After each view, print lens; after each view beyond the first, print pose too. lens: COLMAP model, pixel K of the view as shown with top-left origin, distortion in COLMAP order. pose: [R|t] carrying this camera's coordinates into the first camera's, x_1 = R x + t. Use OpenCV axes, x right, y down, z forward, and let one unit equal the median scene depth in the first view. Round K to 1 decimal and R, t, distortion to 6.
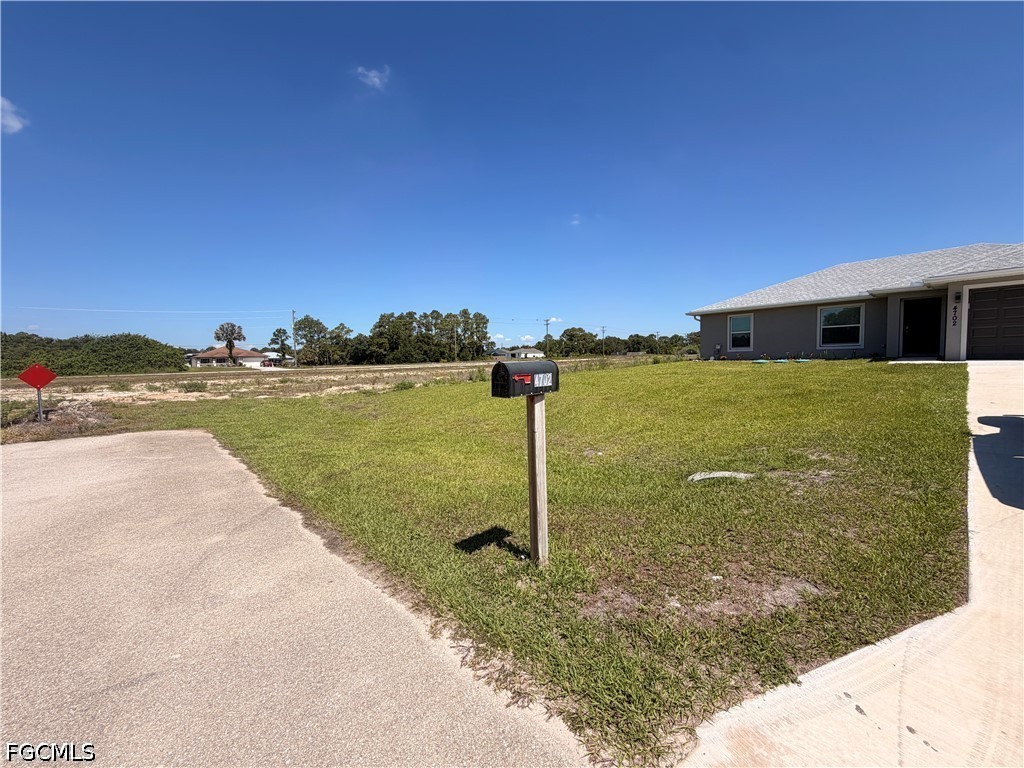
lens RADIAL K [[408.3, 0, 508.5], [0, 408.3, 383.0], [0, 0, 1]] dist [-0.000525, 0.000447]
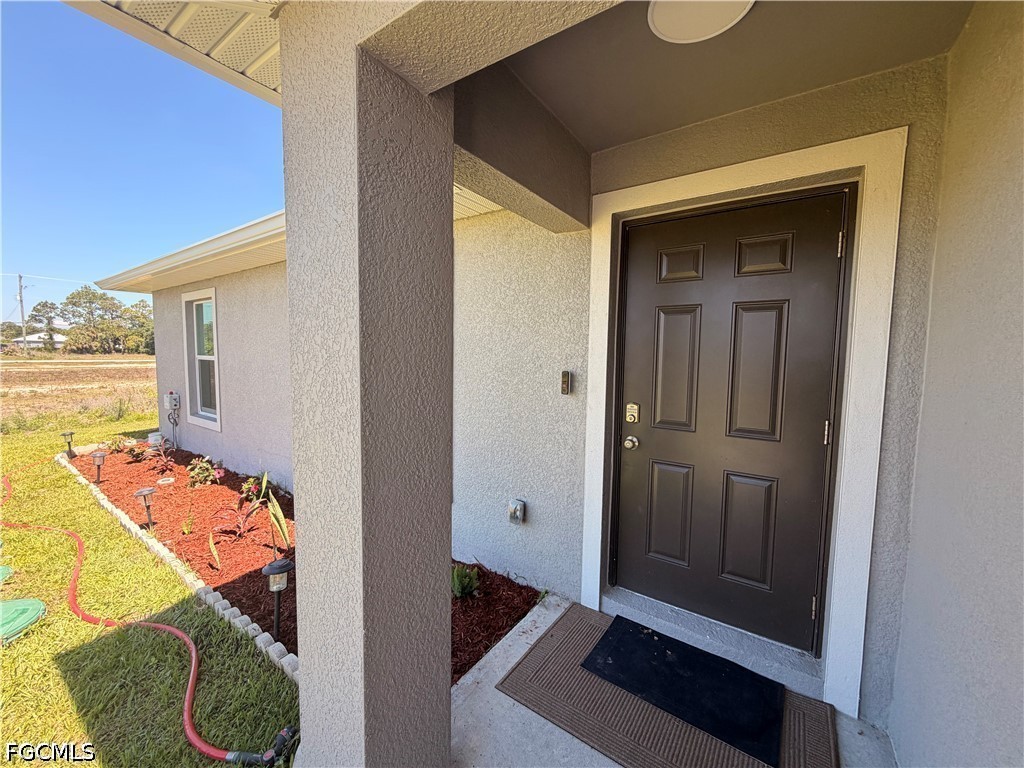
lens RADIAL K [[408.3, 0, 512.0], [0, 408.3, 382.1], [0, 0, 1]] dist [-0.000525, 0.000447]
pose [[0.973284, 0.019050, 0.228815, 0.102357], [-0.022089, 0.999698, 0.010727, -0.016660], [-0.228541, -0.015495, 0.973411, 0.098610]]
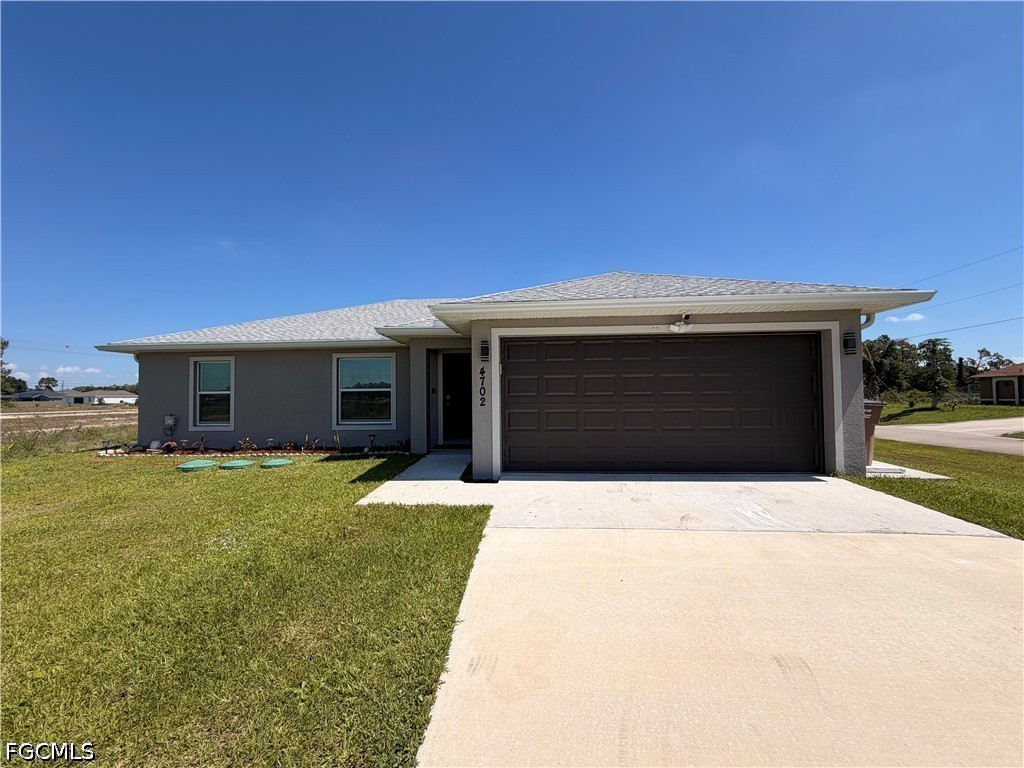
lens RADIAL K [[408.3, 0, 508.5], [0, 408.3, 382.9], [0, 0, 1]] dist [-0.000525, 0.000447]
pose [[0.710355, 0.038836, 0.702771, 0.068259], [0.038273, 0.994868, -0.093664, -0.010793], [-0.702802, 0.093432, 0.705223, 0.055740]]
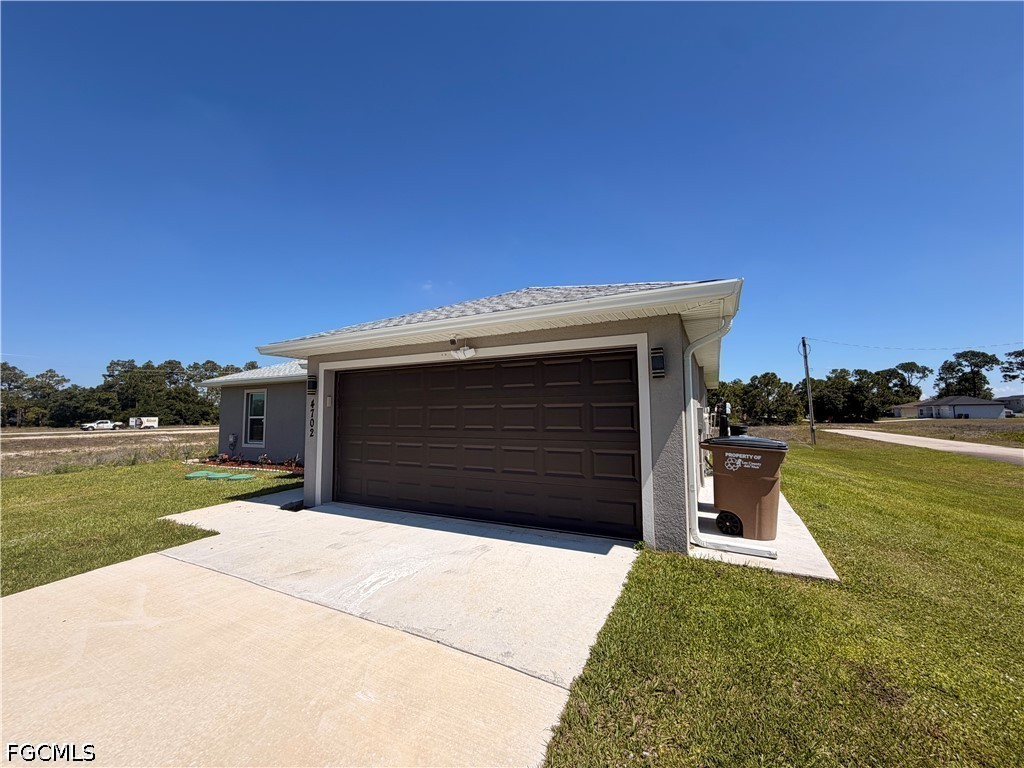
lens RADIAL K [[408.3, 0, 511.5], [0, 408.3, 384.9], [0, 0, 1]] dist [-0.000525, 0.000447]
pose [[0.931525, 0.044896, 0.360896, 0.102513], [0.006918, 0.989984, -0.141013, -0.011703], [-0.363612, 0.133854, 0.921884, 0.036293]]
